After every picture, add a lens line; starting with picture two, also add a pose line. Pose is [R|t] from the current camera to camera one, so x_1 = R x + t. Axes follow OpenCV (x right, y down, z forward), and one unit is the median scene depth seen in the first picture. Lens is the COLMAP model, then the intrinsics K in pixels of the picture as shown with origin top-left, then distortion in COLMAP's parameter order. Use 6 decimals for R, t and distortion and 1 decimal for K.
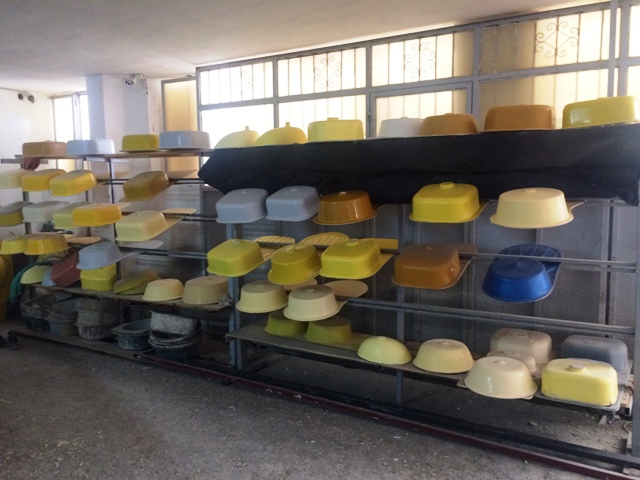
lens RADIAL K [[547.9, 0, 314.0], [0, 547.9, 245.8], [0, 0, 1]] dist [0.084129, -0.115311]
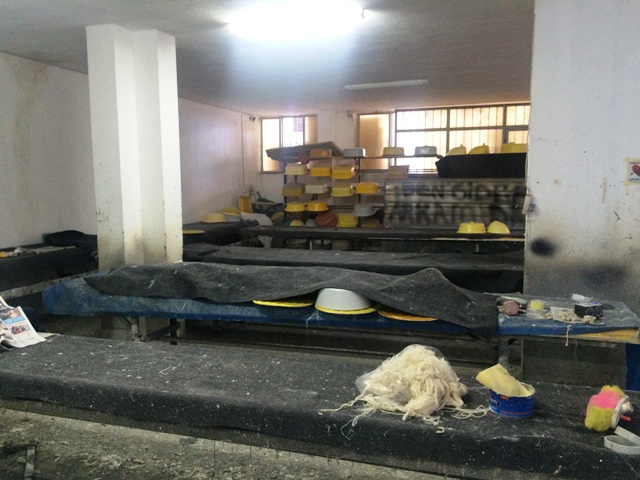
lens RADIAL K [[547.9, 0, 320.7], [0, 547.9, 241.8], [0, 0, 1]] dist [0.084129, -0.115311]
pose [[0.975845, -0.021670, 0.217389, -1.078246], [0.021513, 0.999764, 0.003088, 0.136870], [-0.217404, 0.001663, 0.976080, -0.930364]]
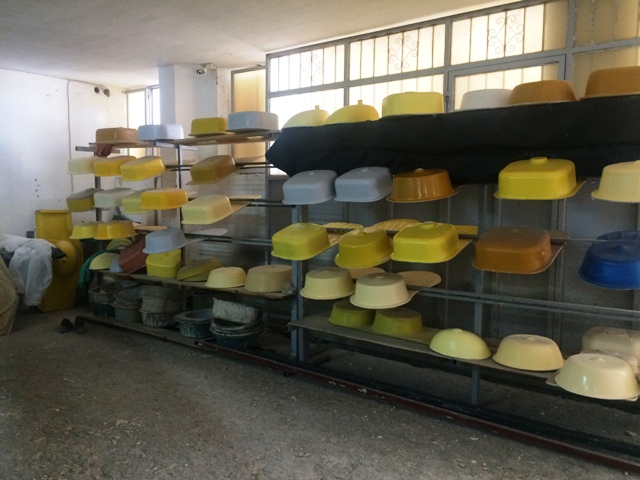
lens RADIAL K [[547.9, 0, 314.5], [0, 547.9, 244.6], [0, 0, 1]] dist [0.084129, -0.115311]
pose [[0.993890, 0.028118, -0.106737, -0.016720], [-0.030815, 0.999244, -0.023705, 0.045999], [0.105990, 0.026849, 0.994005, 0.049418]]
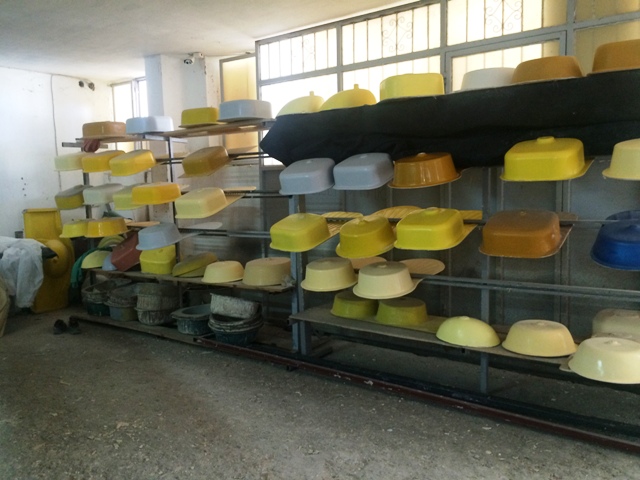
lens RADIAL K [[547.9, 0, 314.4], [0, 547.9, 244.4], [0, 0, 1]] dist [0.084129, -0.115311]
pose [[0.995848, -0.004035, -0.090940, -0.032573], [0.003400, 0.999969, -0.007139, 0.045745], [0.090966, 0.006801, 0.995831, 0.072395]]
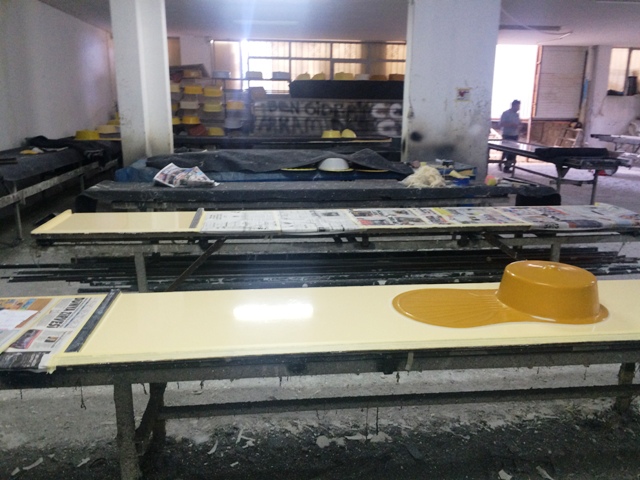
lens RADIAL K [[547.9, 0, 317.9], [0, 547.9, 244.1], [0, 0, 1]] dist [0.084129, -0.115311]
pose [[0.791077, -0.135851, 0.596441, -1.792254], [0.049621, 0.986066, 0.158781, 0.197746], [-0.609701, -0.096012, 0.786795, -1.280020]]
